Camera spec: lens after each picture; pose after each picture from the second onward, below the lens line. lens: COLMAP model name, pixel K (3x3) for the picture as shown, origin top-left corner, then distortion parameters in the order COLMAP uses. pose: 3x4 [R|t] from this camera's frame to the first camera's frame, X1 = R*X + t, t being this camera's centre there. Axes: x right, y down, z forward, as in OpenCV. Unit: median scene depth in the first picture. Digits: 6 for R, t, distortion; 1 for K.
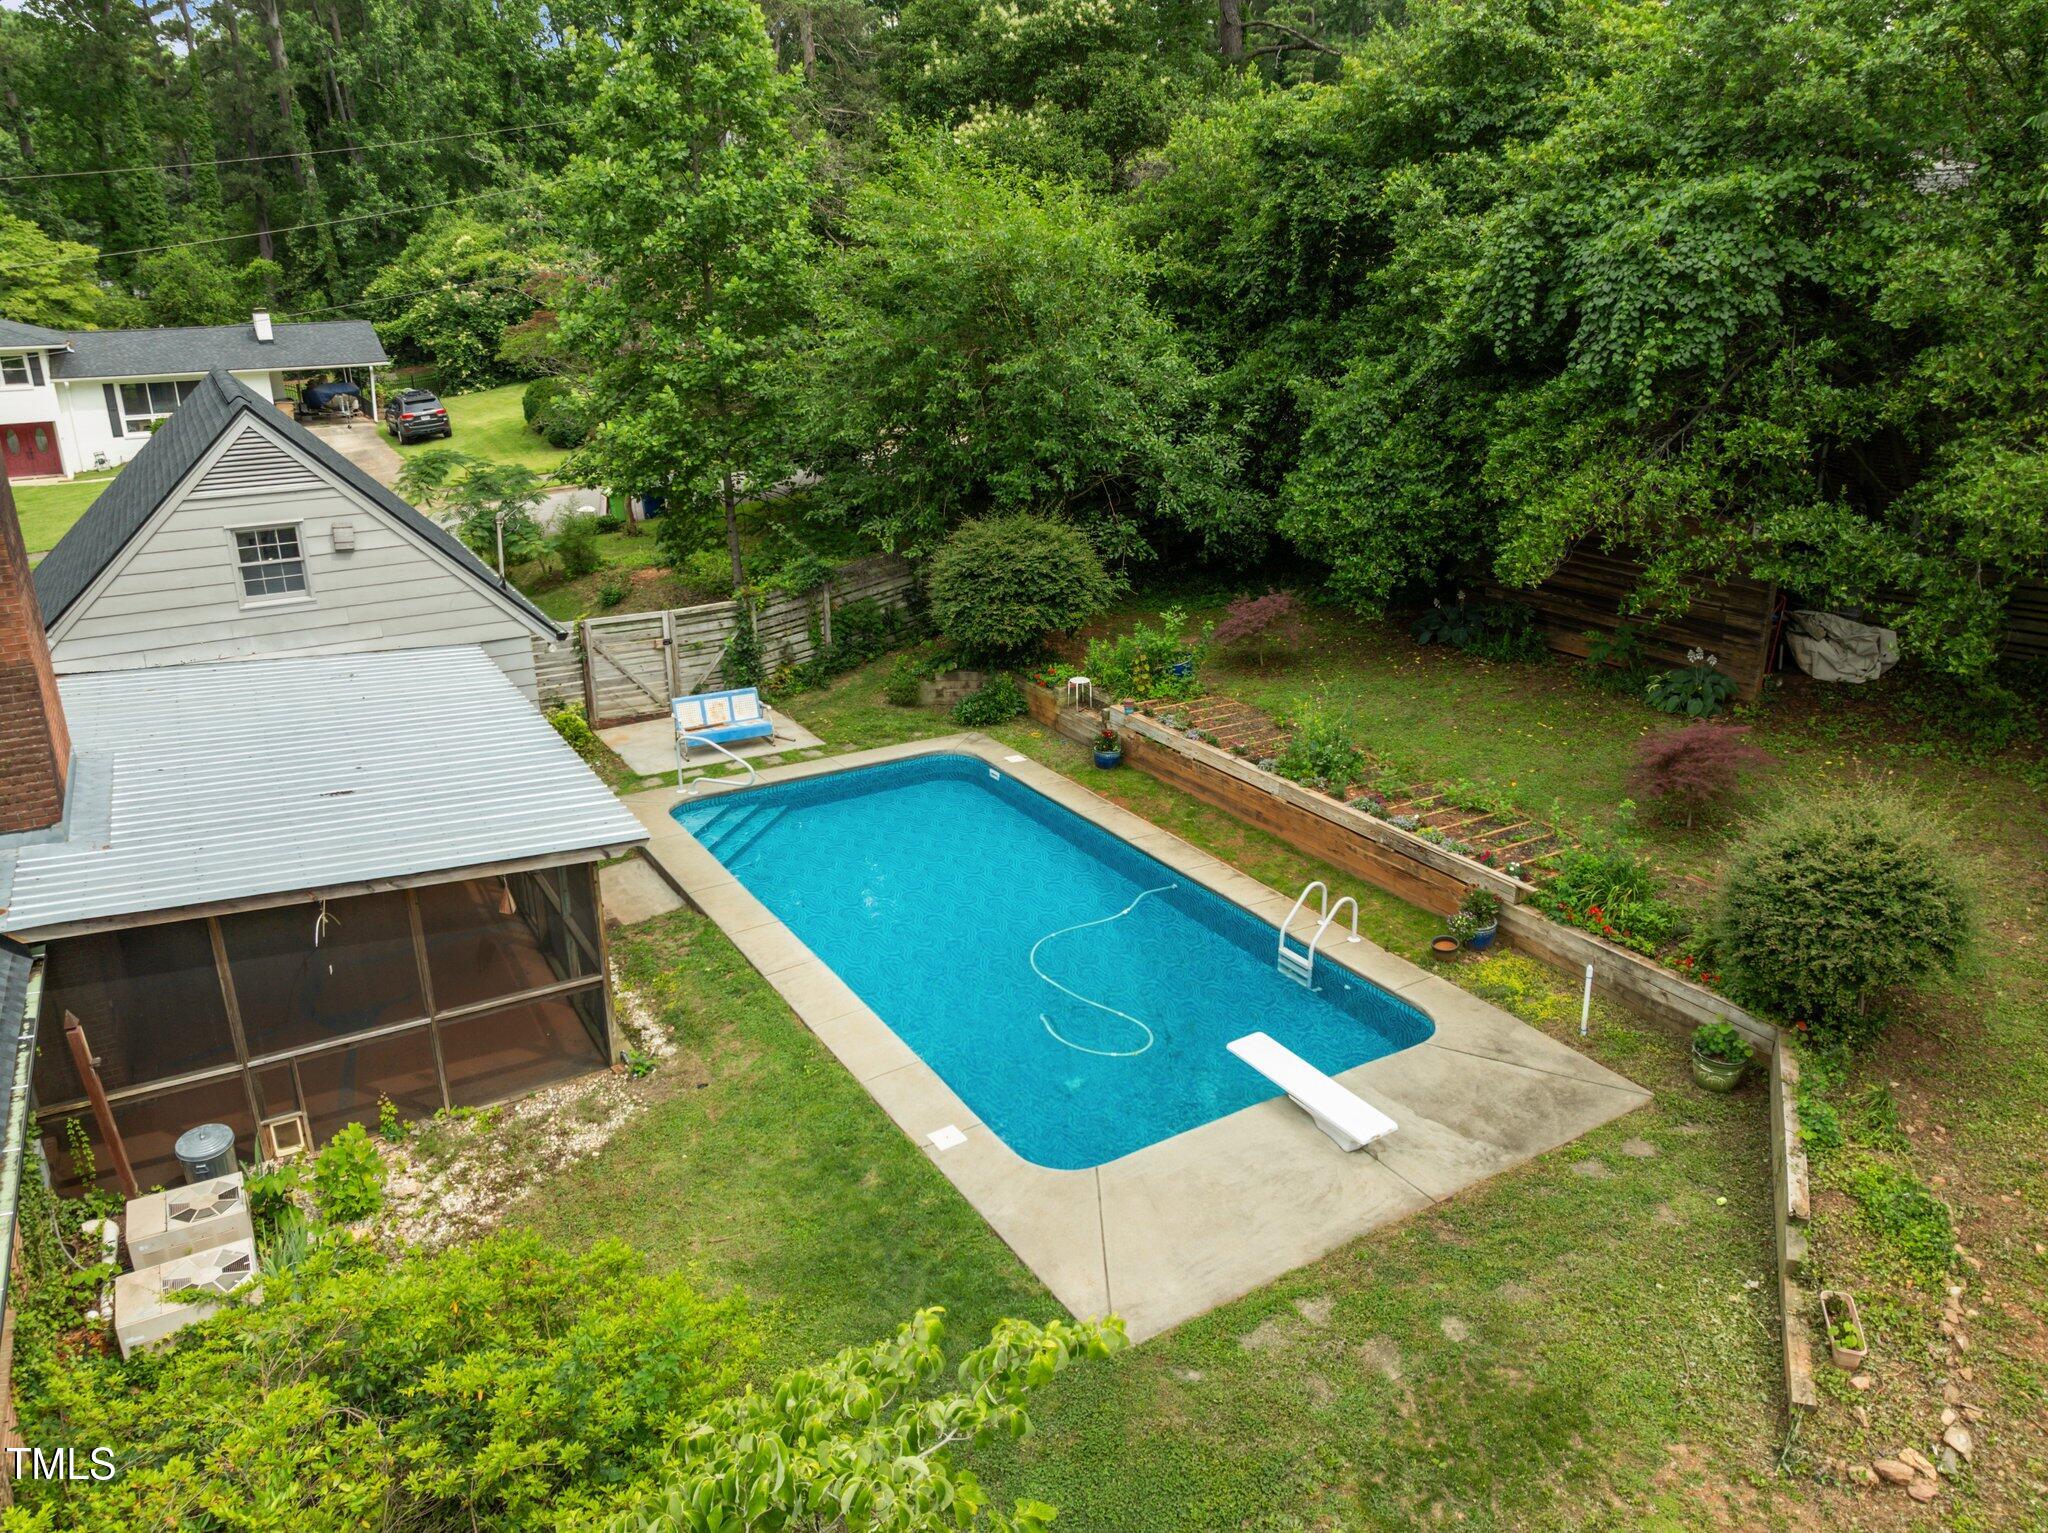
lens RADIAL K [[1465.3, 0, 1024.6], [0, 1465.3, 754.4], [0, 0, 1]] dist [-0.039812, -0.001113]
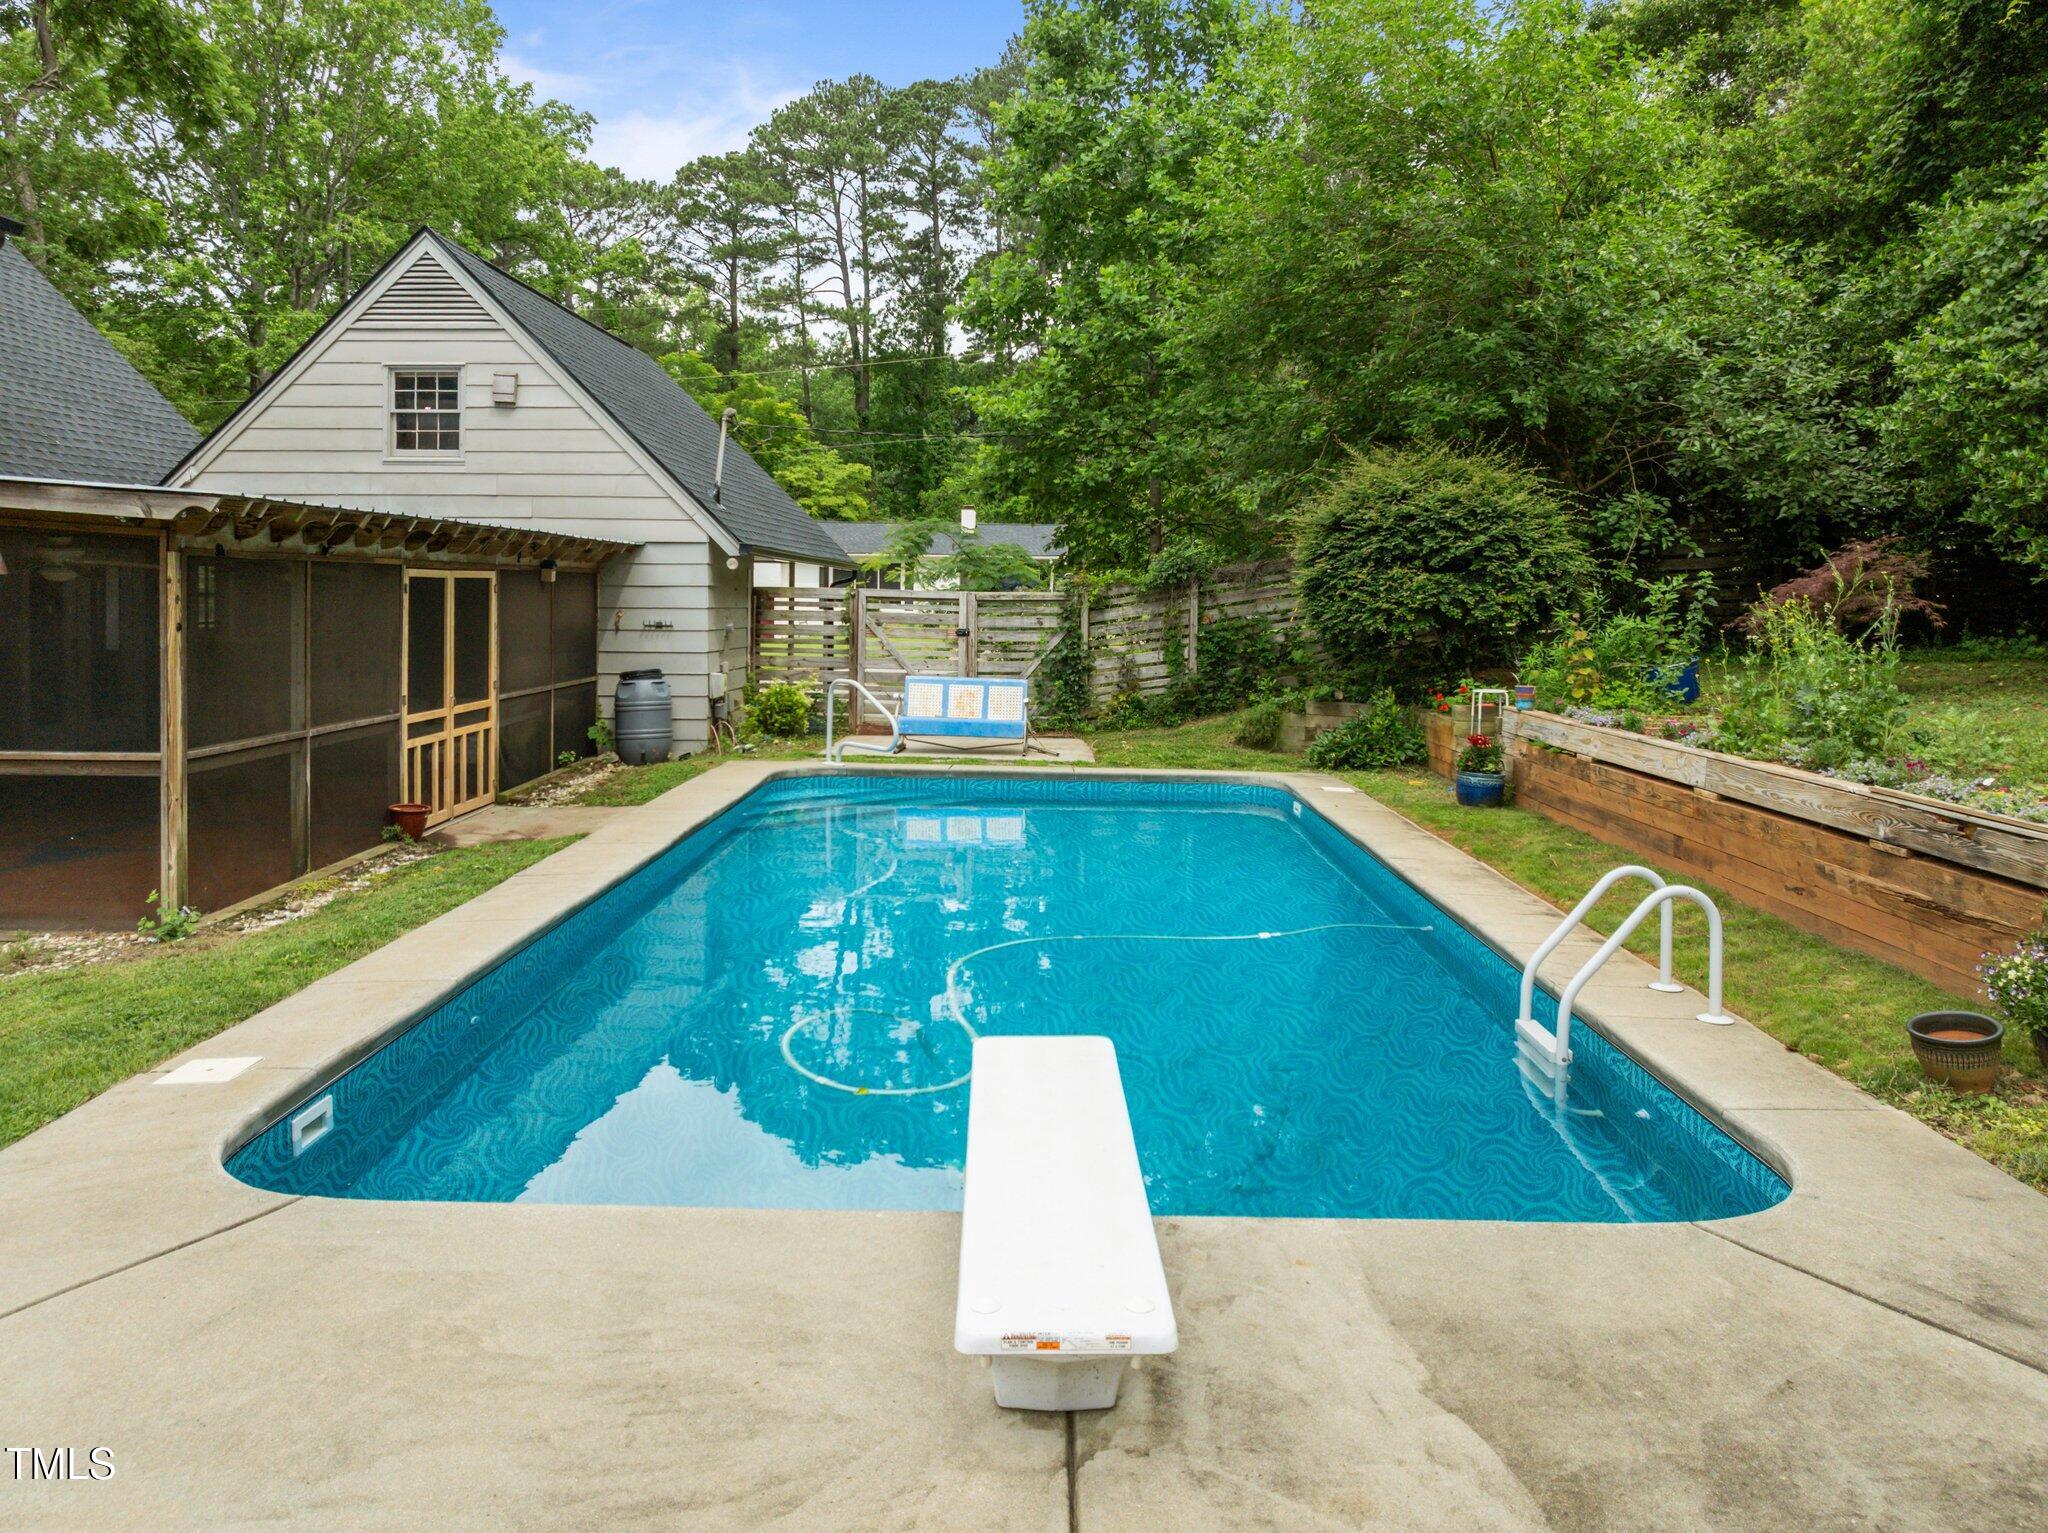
lens RADIAL K [[1485.2, 0, 1018.9], [0, 1485.2, 645.9], [0, 0, 1]] dist [-0.035515, -0.008358]
pose [[0.850071, 0.038411, -0.525265, 0.229252], [-0.193451, 0.950393, -0.243576, 0.138579], [0.489853, 0.308670, 0.815333, 0.500315]]
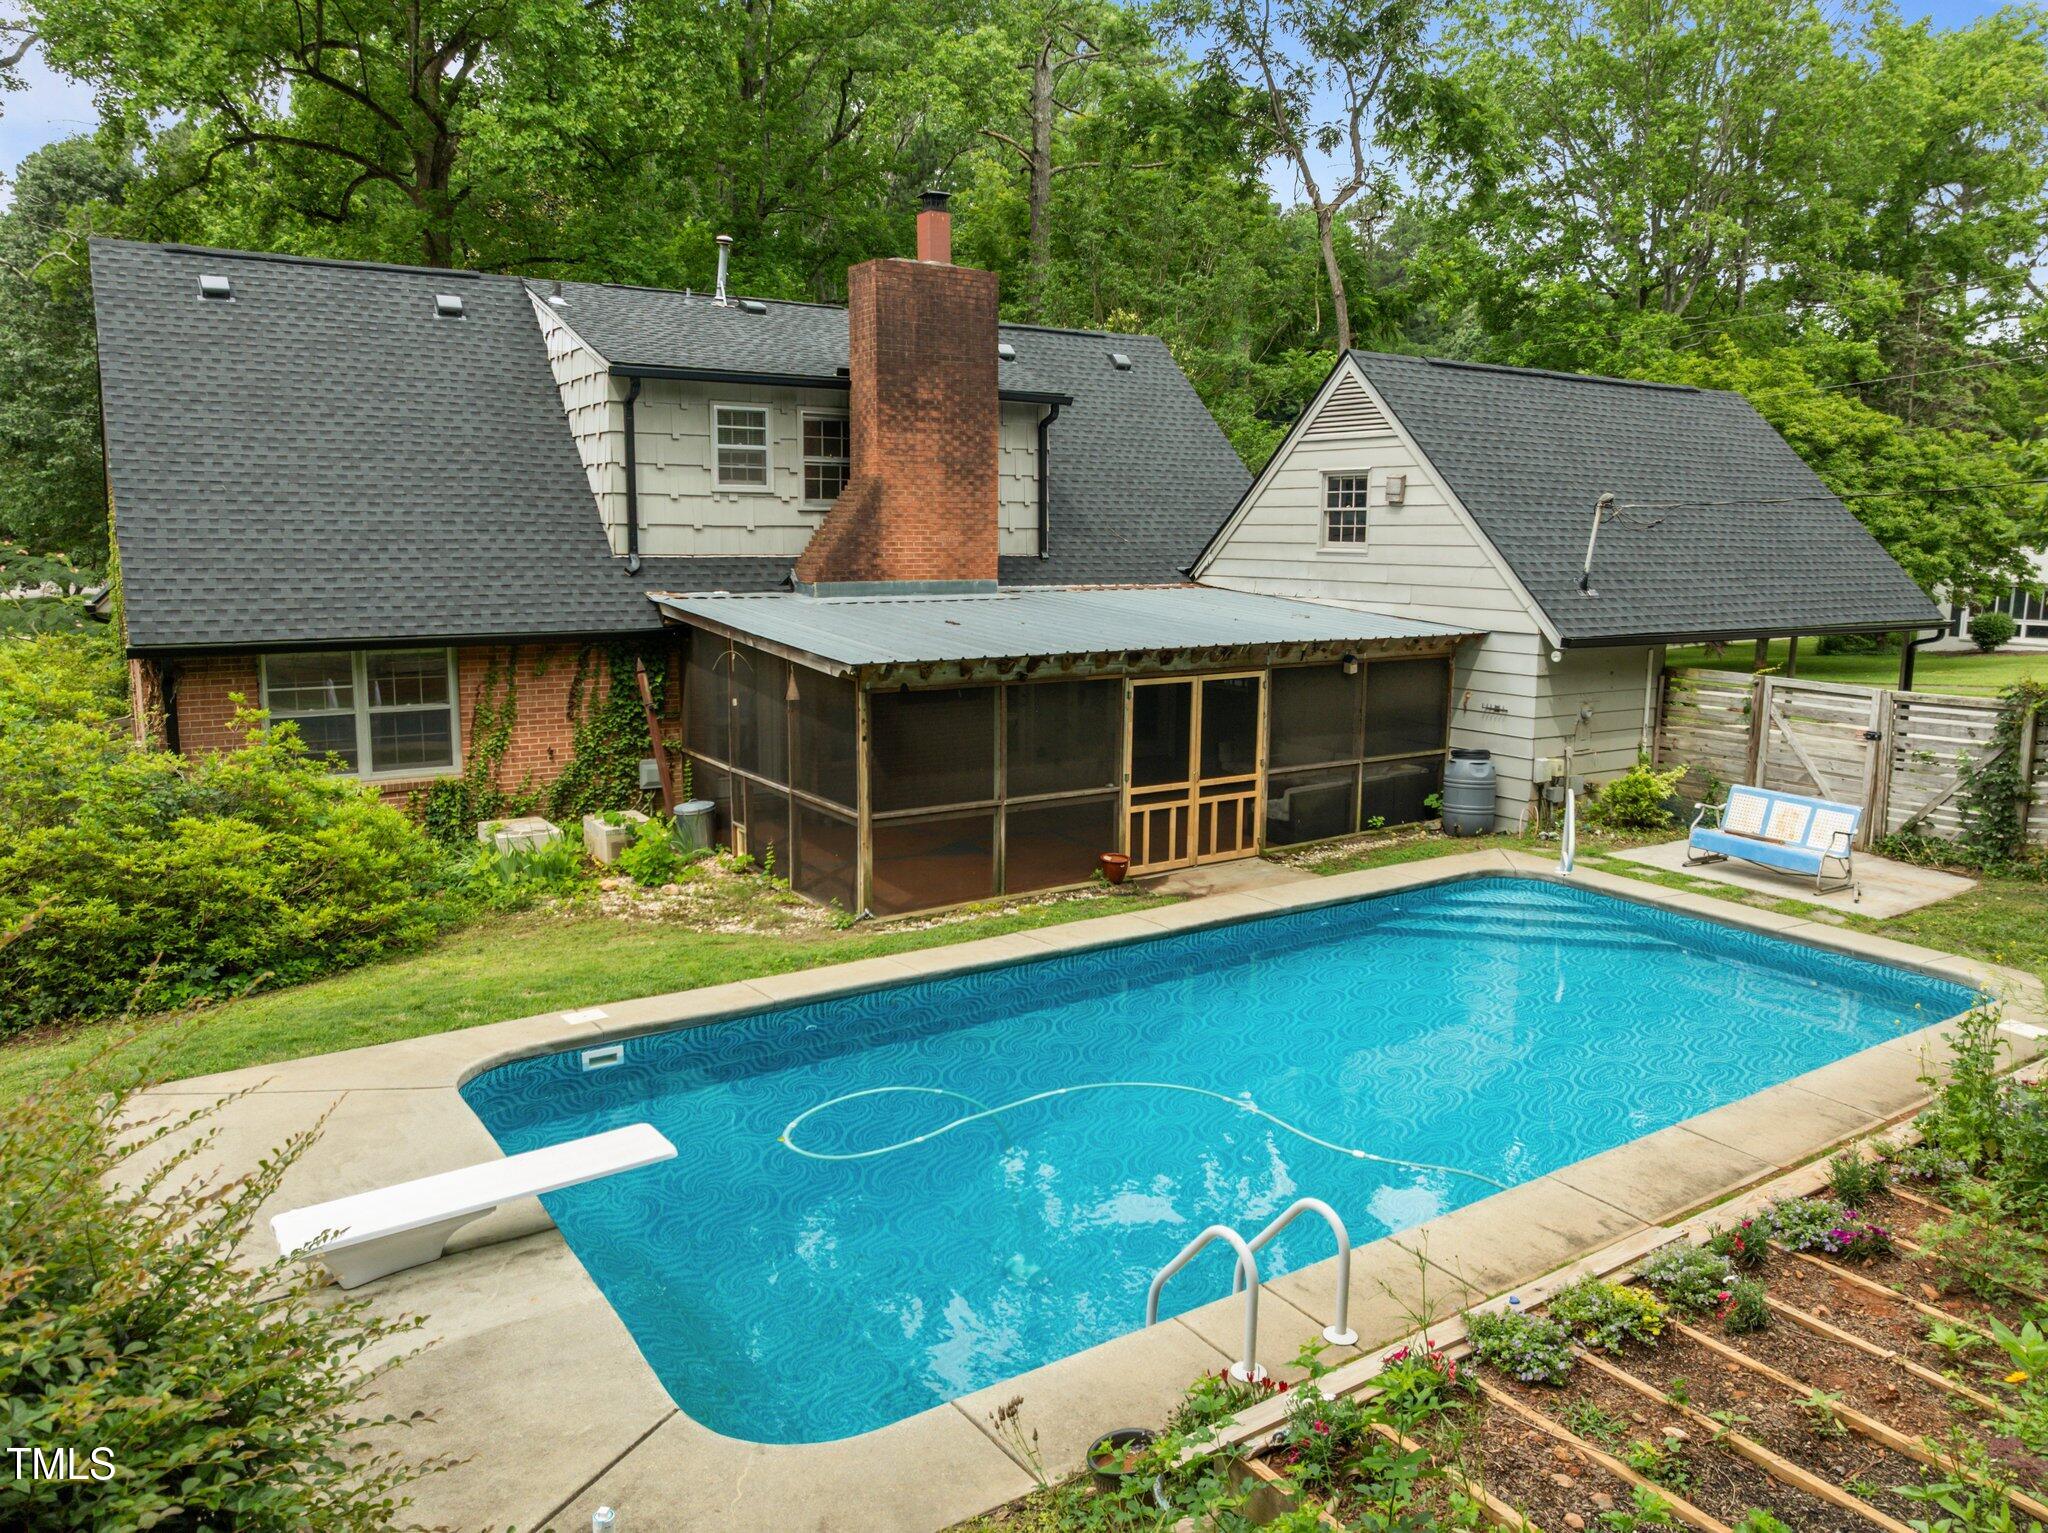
lens RADIAL K [[1440.0, 0, 1024.2], [0, 1440.0, 760.9], [0, 0, 1]] dist [-0.038795, -0.000325]
pose [[0.041949, 0.168769, -0.984762, 0.468456], [-0.336561, 0.930413, 0.145118, -0.039462], [0.940727, 0.325345, 0.095831, 0.739840]]
